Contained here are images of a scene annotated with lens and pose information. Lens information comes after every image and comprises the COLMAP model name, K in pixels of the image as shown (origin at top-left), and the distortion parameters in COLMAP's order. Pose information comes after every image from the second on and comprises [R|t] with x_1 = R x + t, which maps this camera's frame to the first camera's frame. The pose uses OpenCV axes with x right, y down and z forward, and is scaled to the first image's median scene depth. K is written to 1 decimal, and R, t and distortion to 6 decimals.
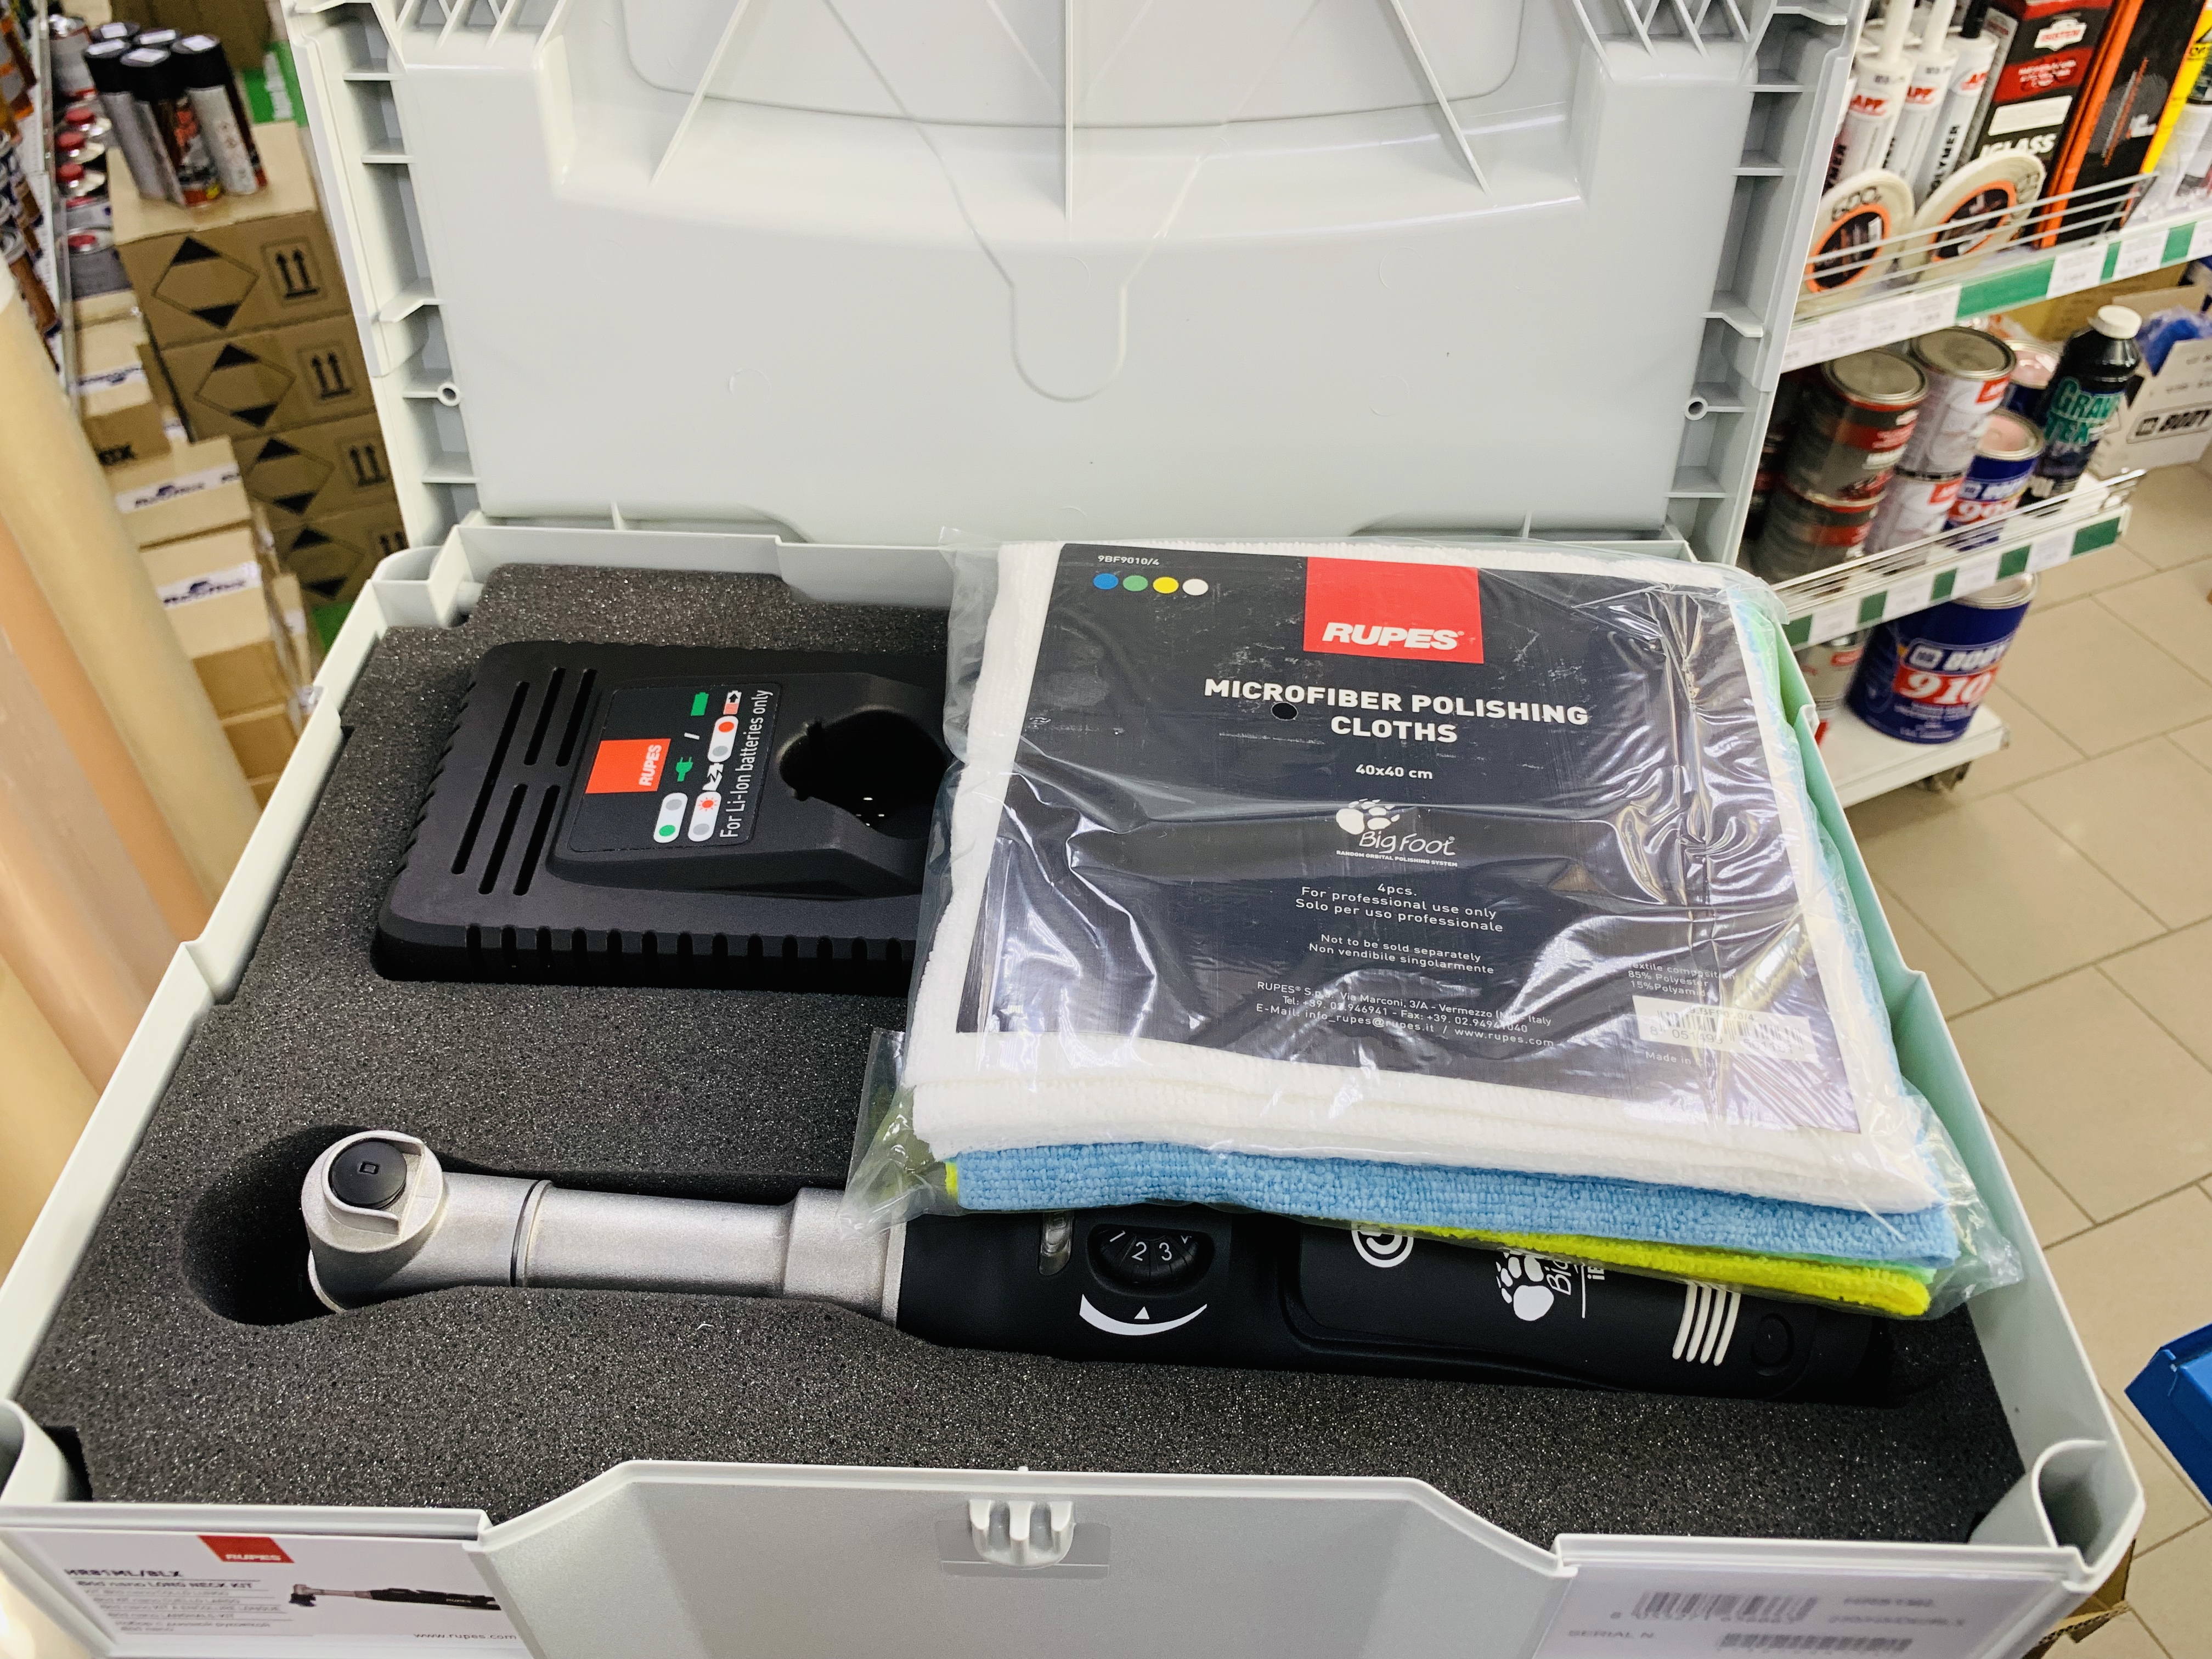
lens RADIAL K [[1766.2, 0, 1095.3], [0, 1766.2, 826.9], [0, 0, 1]] dist [-0.001875, -0.001613]
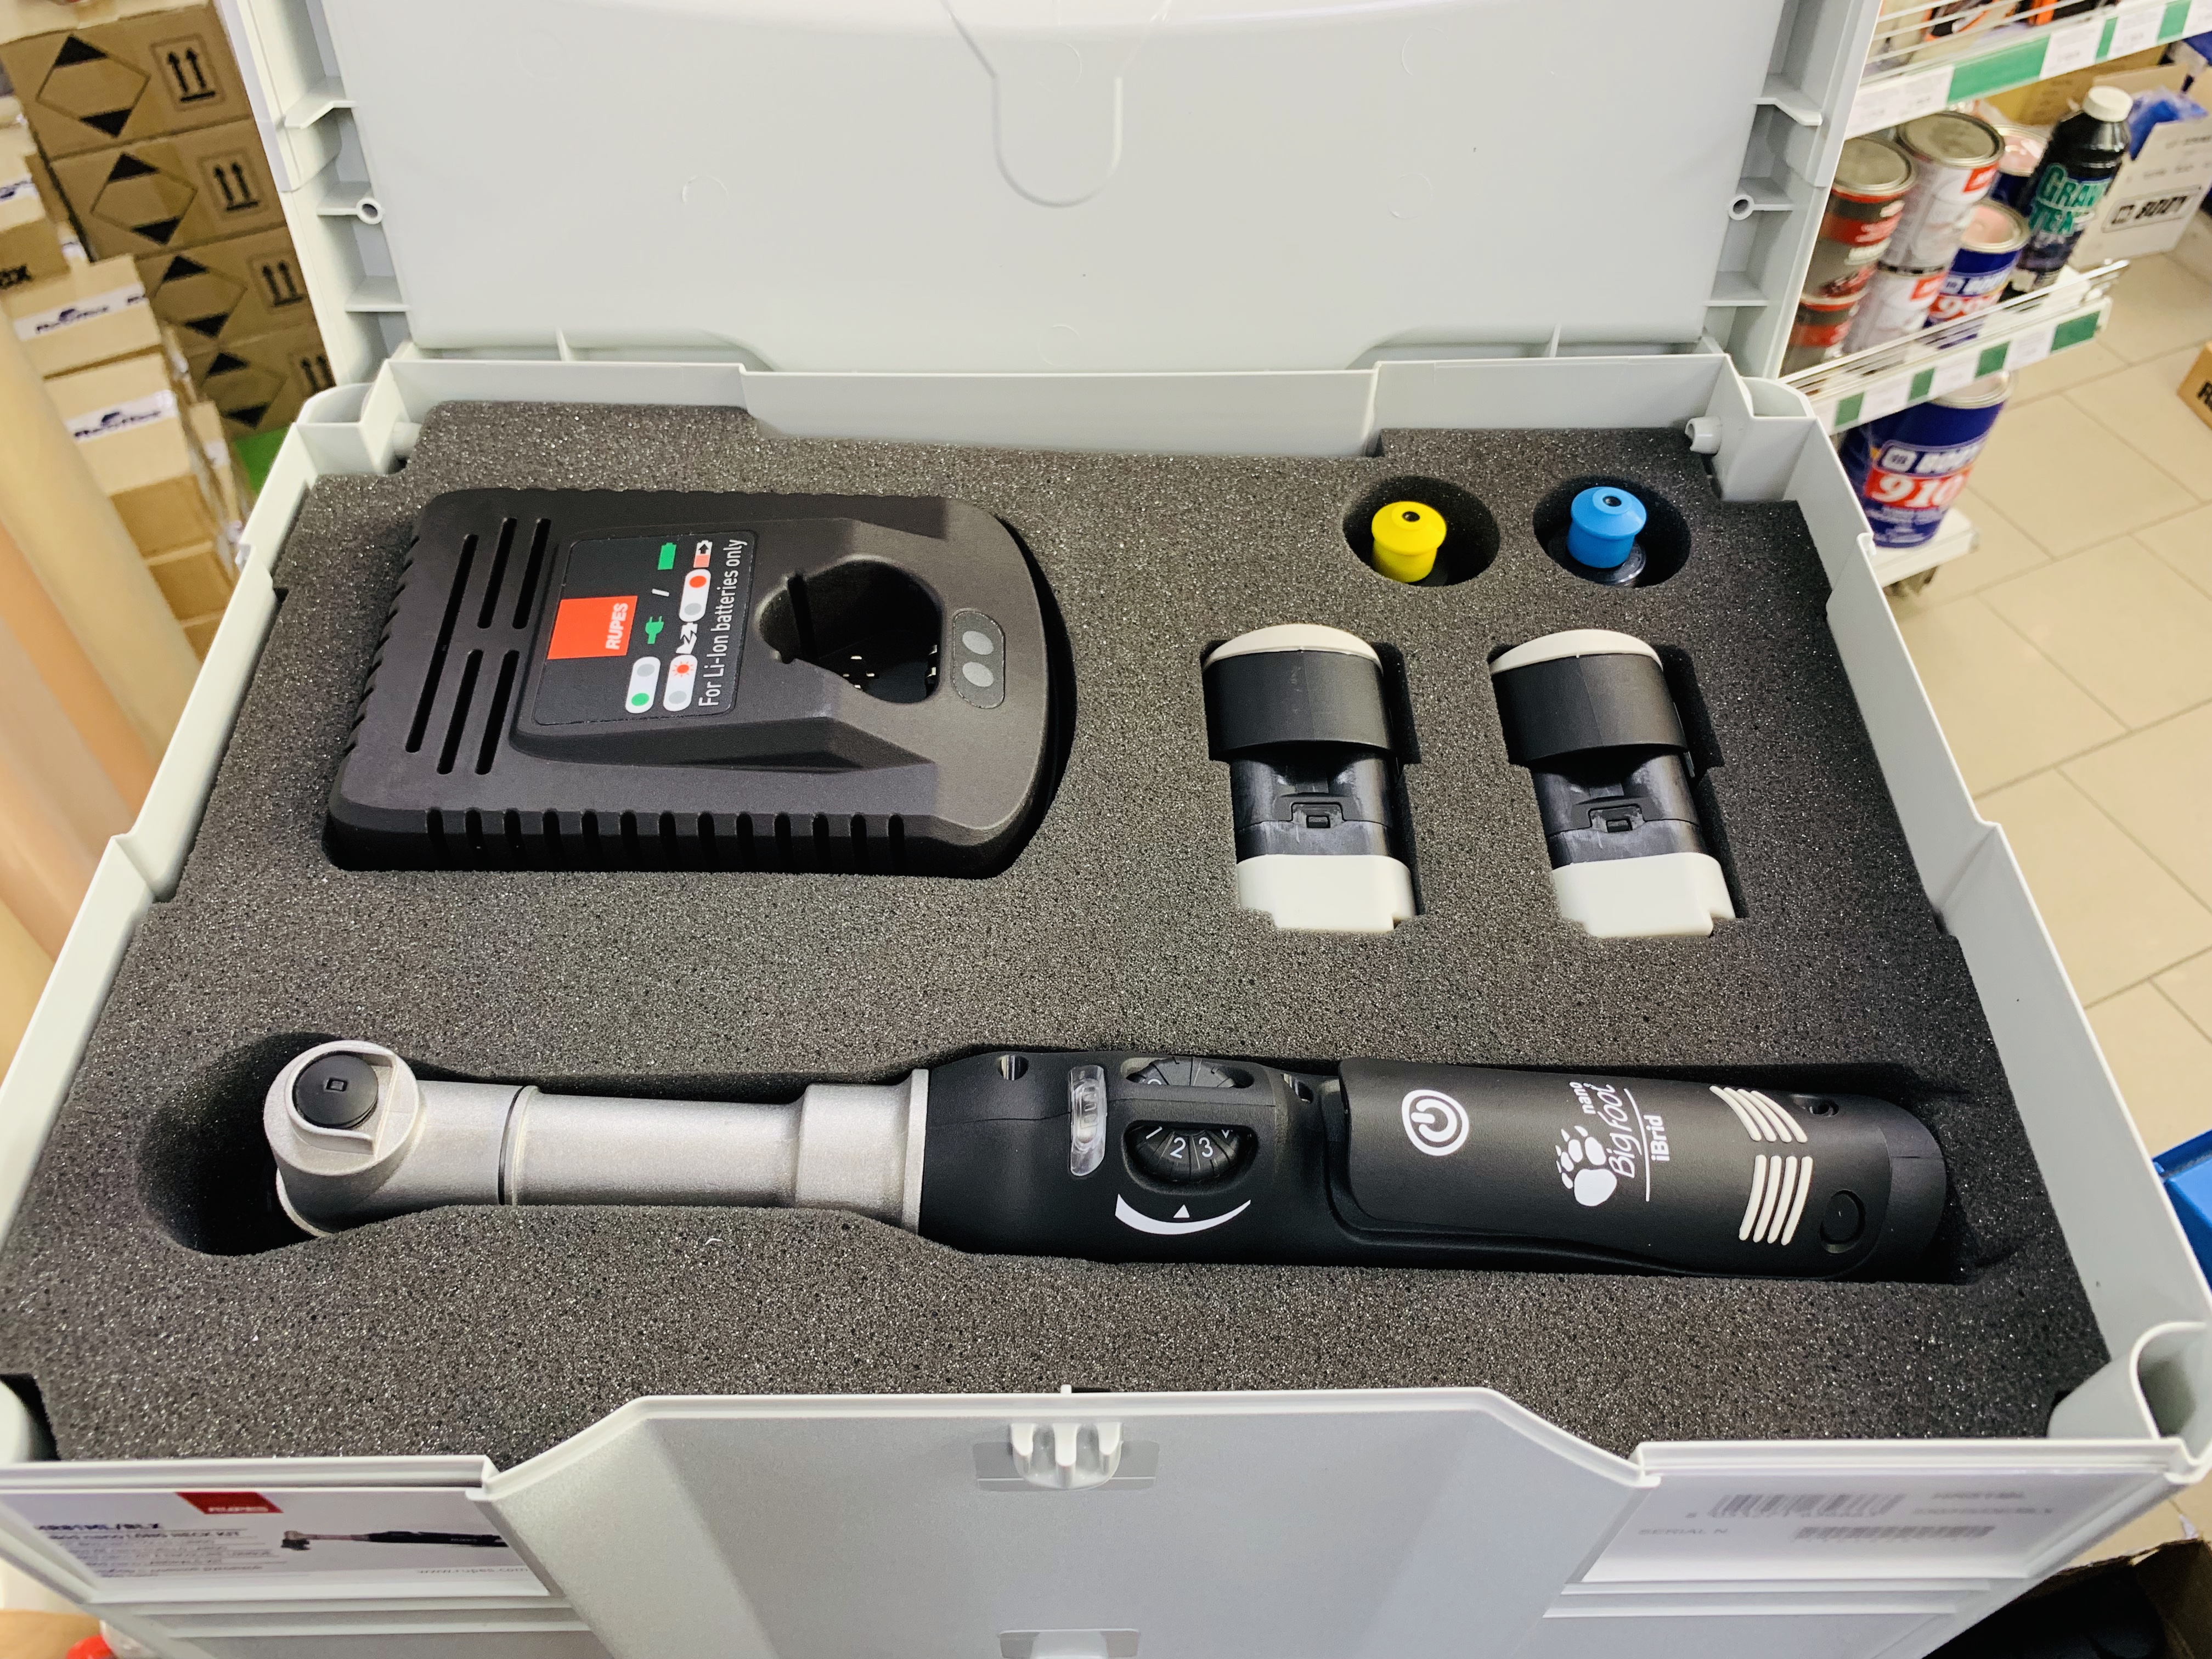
lens RADIAL K [[1758.4, 0, 1105.0], [0, 1758.4, 826.9], [0, 0, 1]] dist [0.003716, -0.005632]
pose [[0.999228, -0.025279, 0.030086, -0.027881], [0.021996, 0.994245, 0.104850, -0.020347], [-0.032564, -0.104107, 0.994033, 0.070379]]
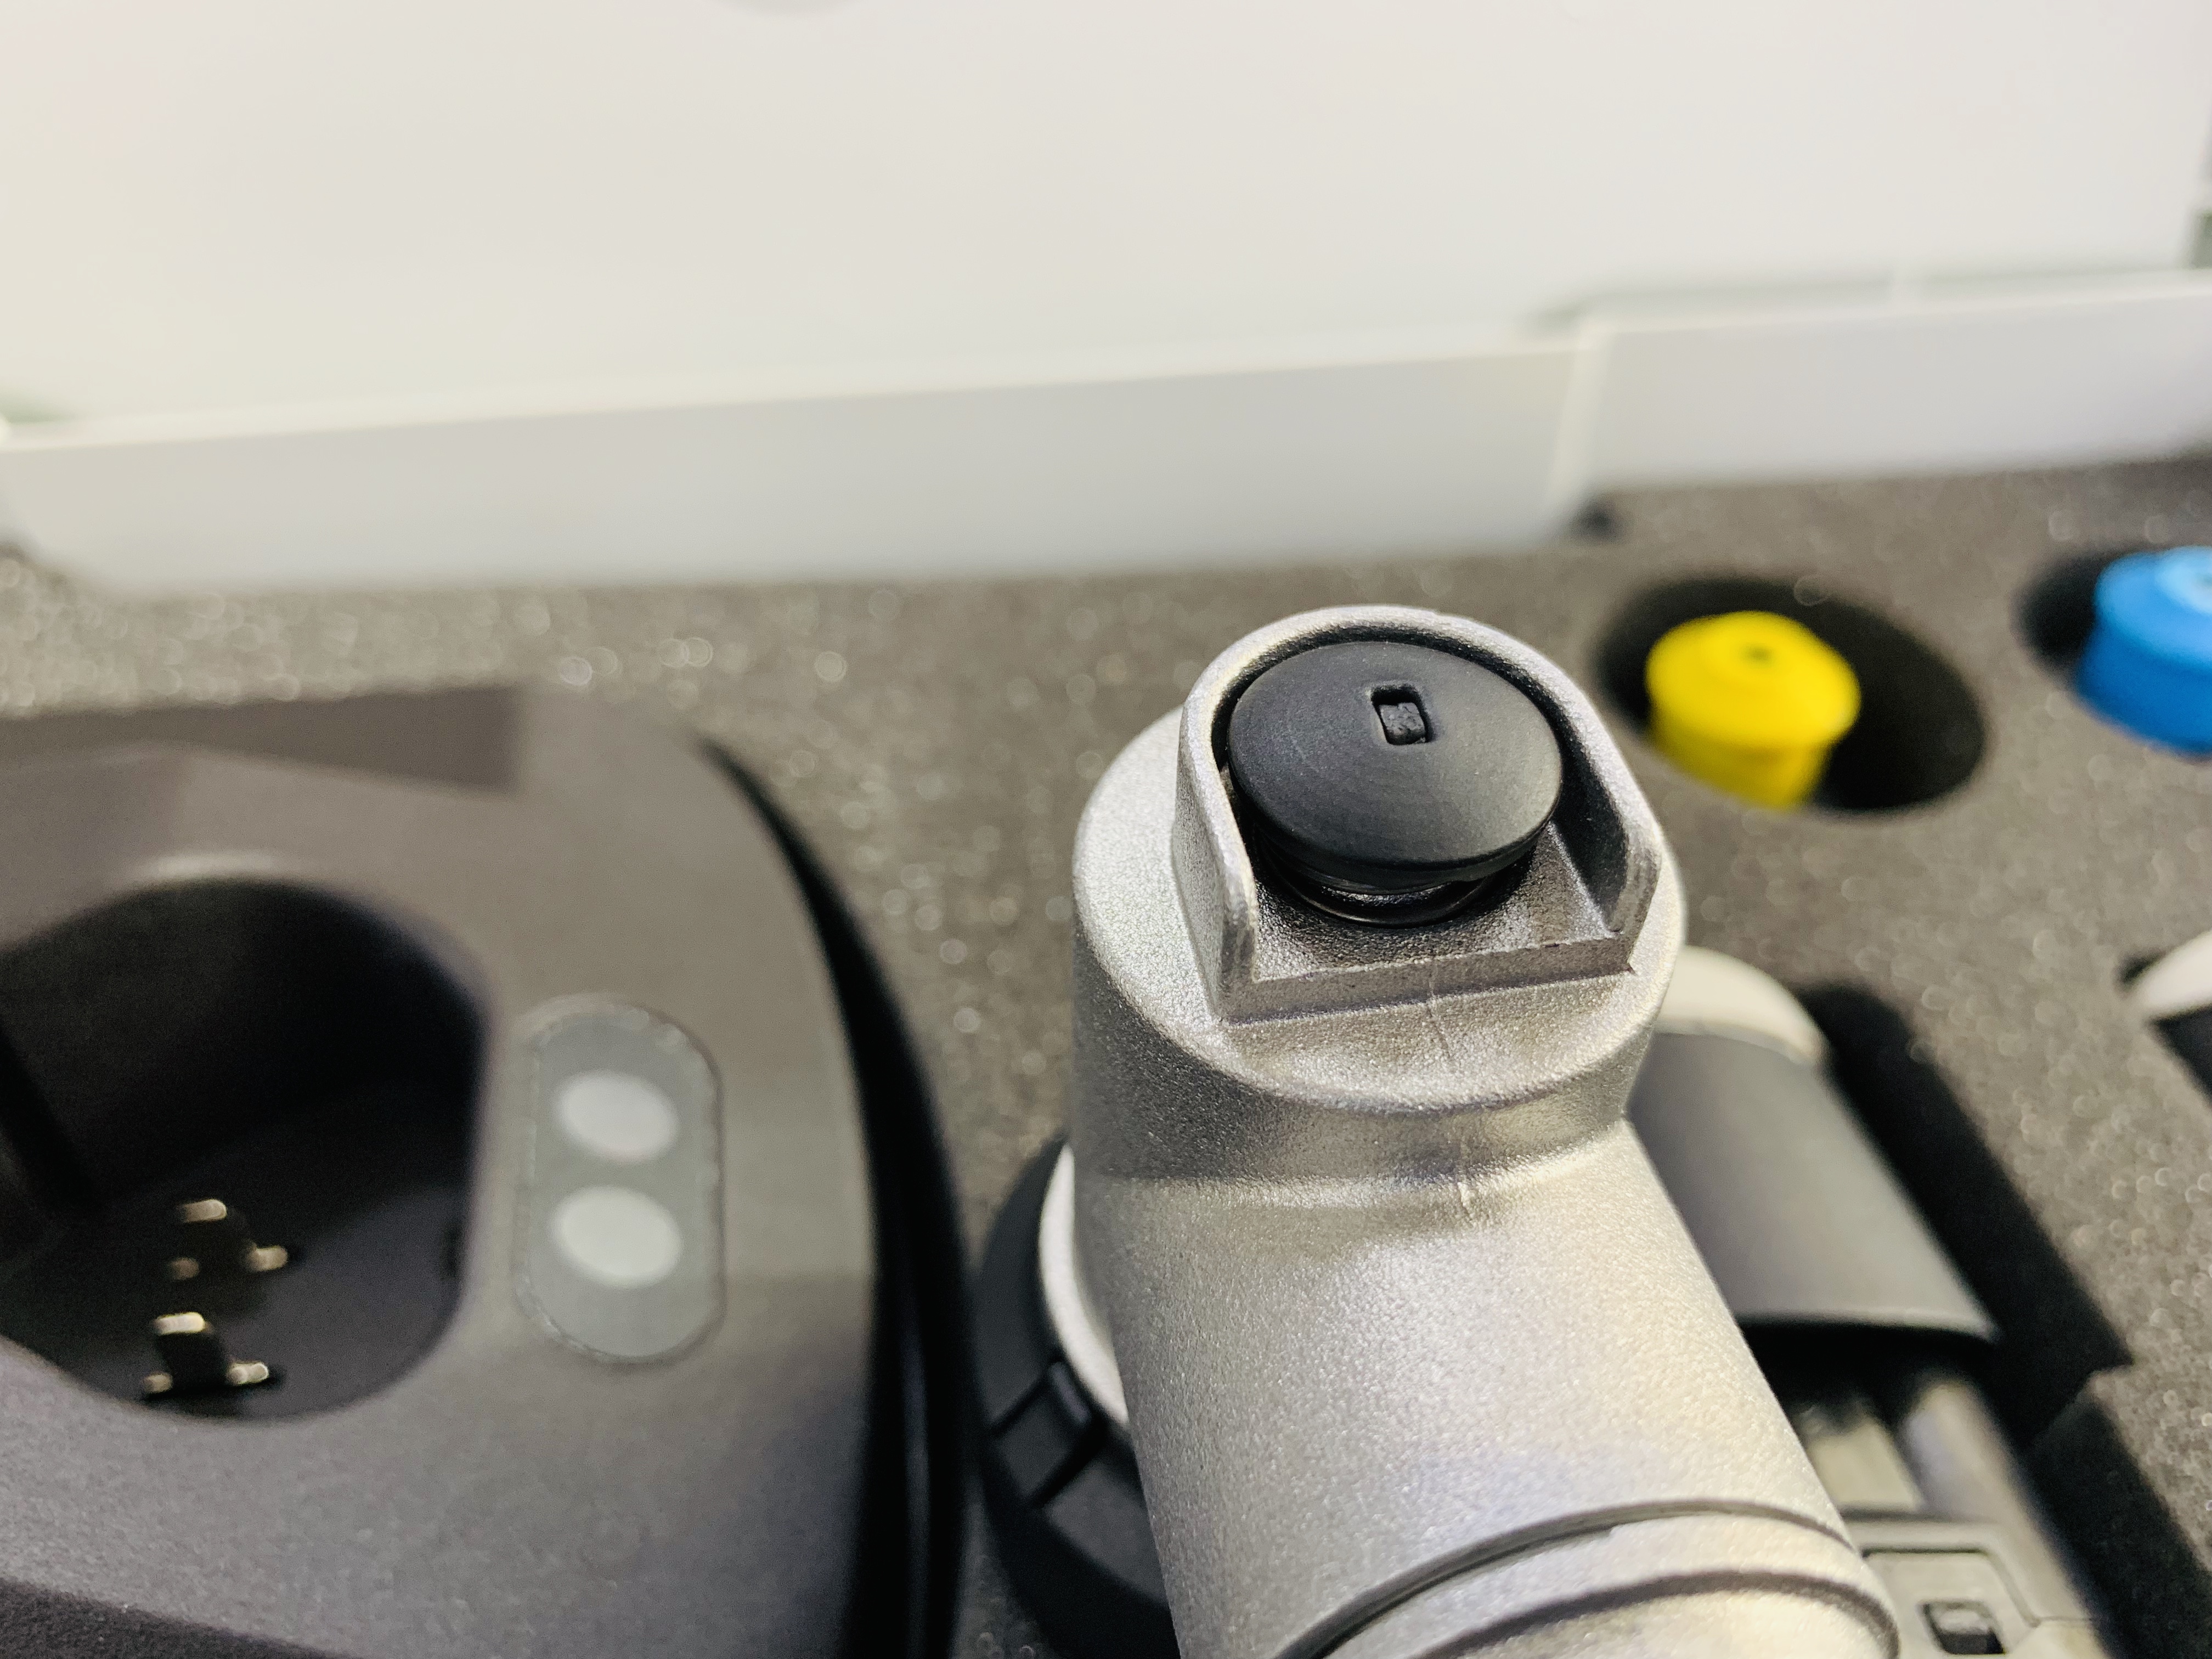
lens RADIAL K [[1796.3, 0, 1115.3], [0, 1796.3, 834.4], [0, 0, 1]] dist [-0.059146, 0.051620]
pose [[0.981995, -0.114069, 0.150579, -0.026208], [0.127021, 0.988719, -0.079376, -0.032205], [-0.139826, 0.097074, 0.985406, 0.701377]]
